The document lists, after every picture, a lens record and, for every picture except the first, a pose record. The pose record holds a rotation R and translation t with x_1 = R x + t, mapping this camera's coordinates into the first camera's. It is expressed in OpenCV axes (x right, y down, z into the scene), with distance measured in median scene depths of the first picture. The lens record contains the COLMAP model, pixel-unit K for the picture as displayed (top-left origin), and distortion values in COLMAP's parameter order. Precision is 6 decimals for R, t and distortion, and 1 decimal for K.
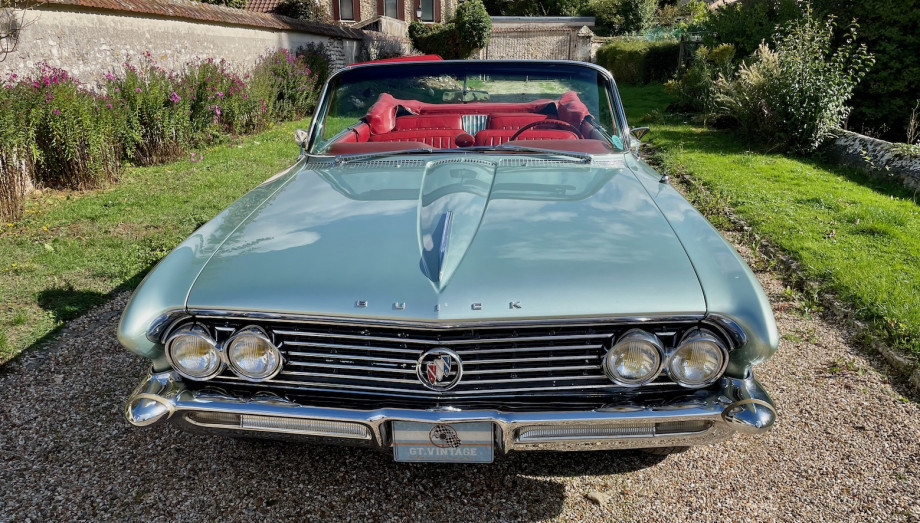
lens RADIAL K [[689.1, 0, 457.3], [0, 689.1, 333.7], [0, 0, 1]] dist [0.074992, -0.097855]
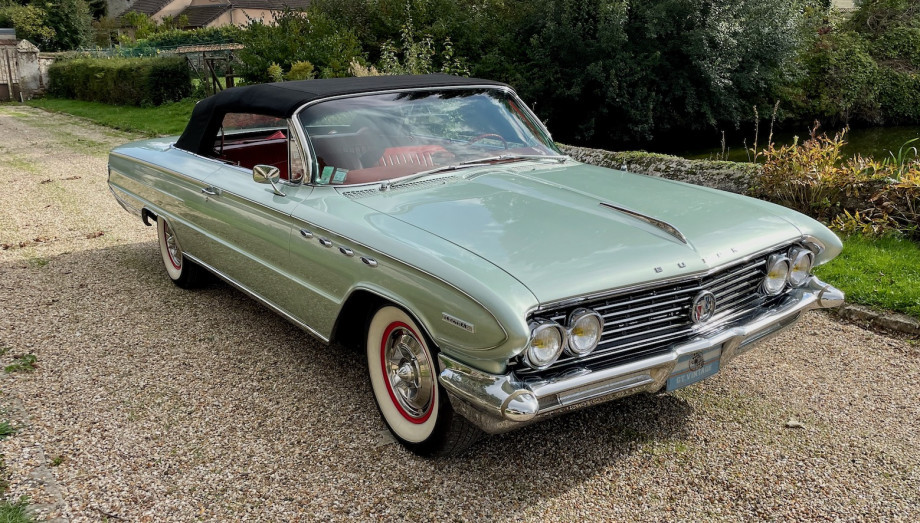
lens RADIAL K [[806.8, 0, 477.6], [0, 806.8, 285.0], [0, 0, 1]] dist [0.080443, -0.082931]
pose [[0.759351, -0.195367, 0.620659, -1.013339], [0.269248, 0.962709, -0.026379, -0.050660], [-0.592361, 0.187142, 0.783637, 0.002457]]
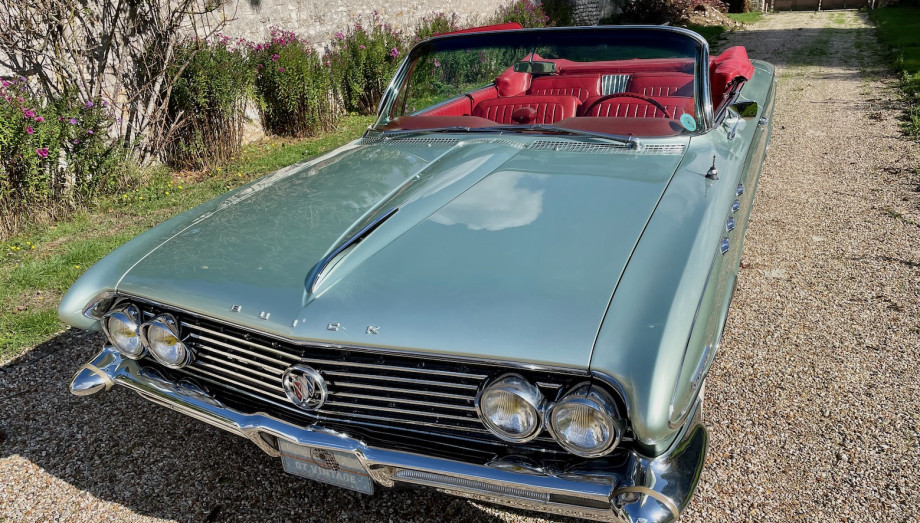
lens RADIAL K [[689.1, 0, 464.7], [0, 689.1, 254.3], [0, 0, 1]] dist [0.074992, -0.097855]
pose [[0.930717, 0.086878, -0.355272, 0.371509], [-0.094815, 0.995483, -0.004956, -0.107512], [0.353237, 0.038297, 0.934750, 0.146720]]
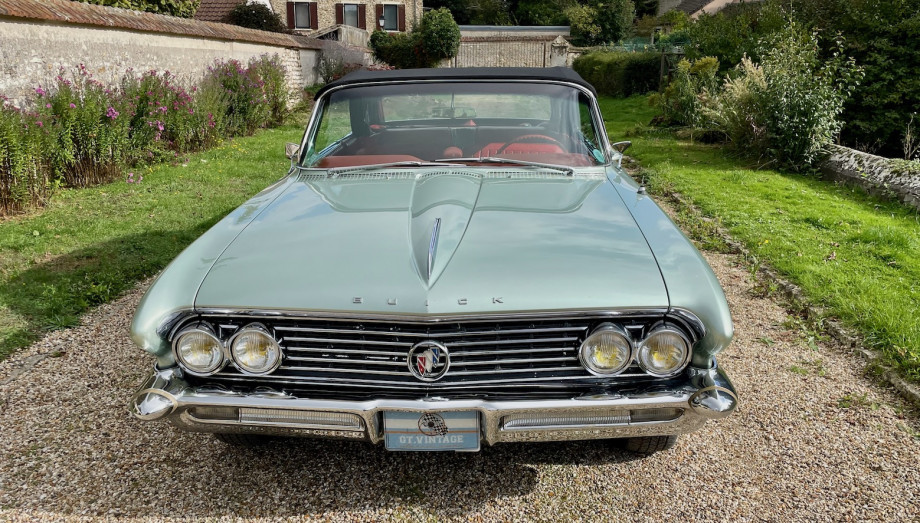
lens RADIAL K [[781.0, 0, 452.1], [0, 781.0, 290.6], [0, 0, 1]] dist [0.075397, -0.104698]
pose [[0.999337, -0.006553, 0.035808, -0.025191], [0.010118, 0.994904, -0.100314, 0.050009], [-0.034968, 0.100609, 0.994311, -0.177782]]
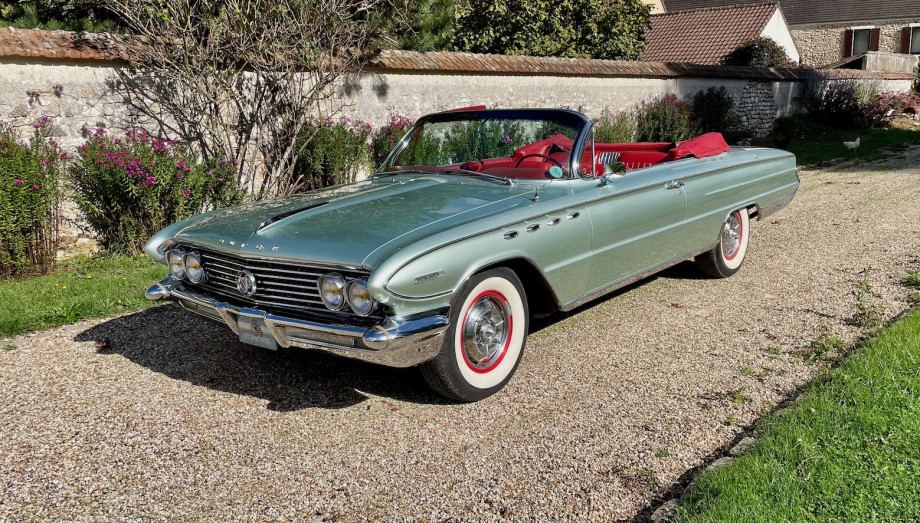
lens RADIAL K [[781.0, 0, 480.6], [0, 781.0, 262.6], [0, 0, 1]] dist [0.075397, -0.104698]
pose [[0.814249, 0.096676, -0.572409, 1.184354], [-0.194204, 0.974586, -0.111654, 0.080903], [0.547068, 0.202078, 0.812330, -0.214988]]
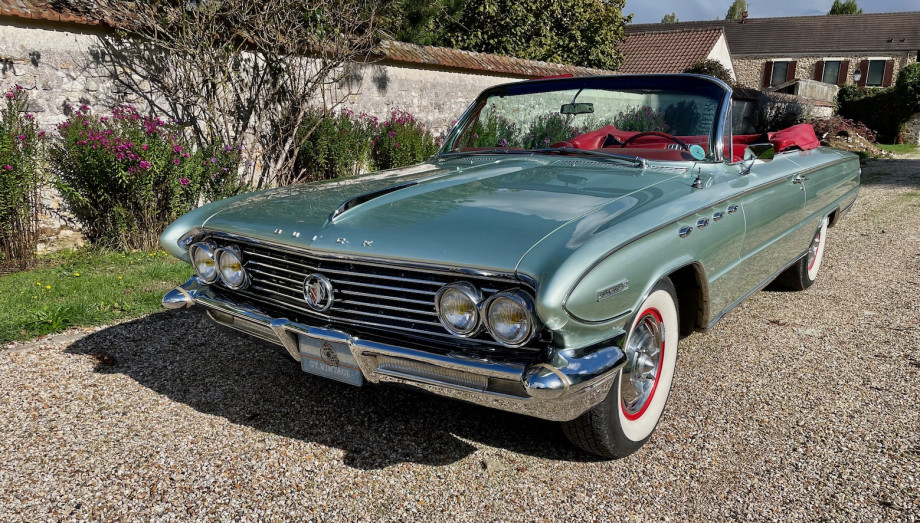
lens RADIAL K [[689.1, 0, 458.0], [0, 689.1, 324.9], [0, 0, 1]] dist [0.074992, -0.097855]
pose [[0.839752, 0.158491, -0.519324, 0.620899], [-0.209335, 0.977012, -0.040325, 0.080043], [0.500995, 0.142576, 0.853625, 0.069245]]
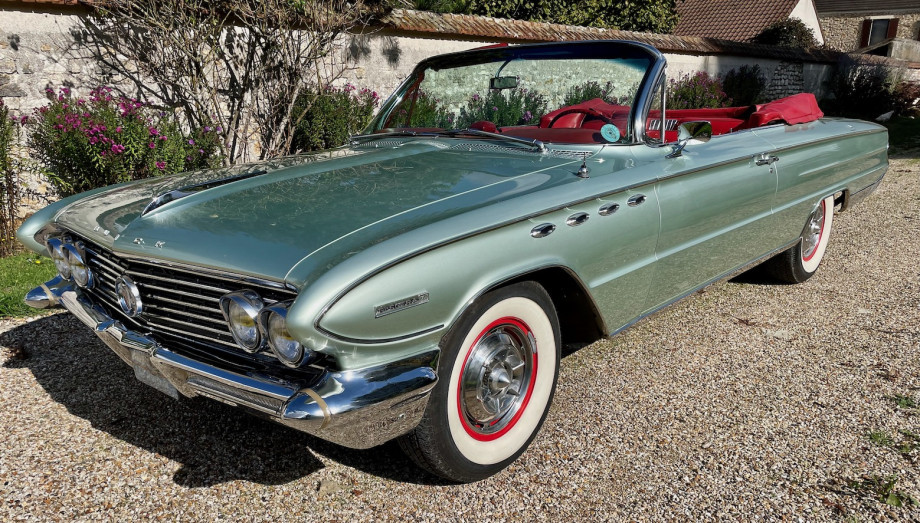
lens RADIAL K [[689.1, 0, 454.9], [0, 689.1, 351.5], [0, 0, 1]] dist [0.074992, -0.097855]
pose [[0.777096, 0.209806, -0.593383, 0.807614], [-0.223064, 0.973413, 0.052050, -0.028136], [0.588527, 0.091915, 0.803236, 0.311777]]
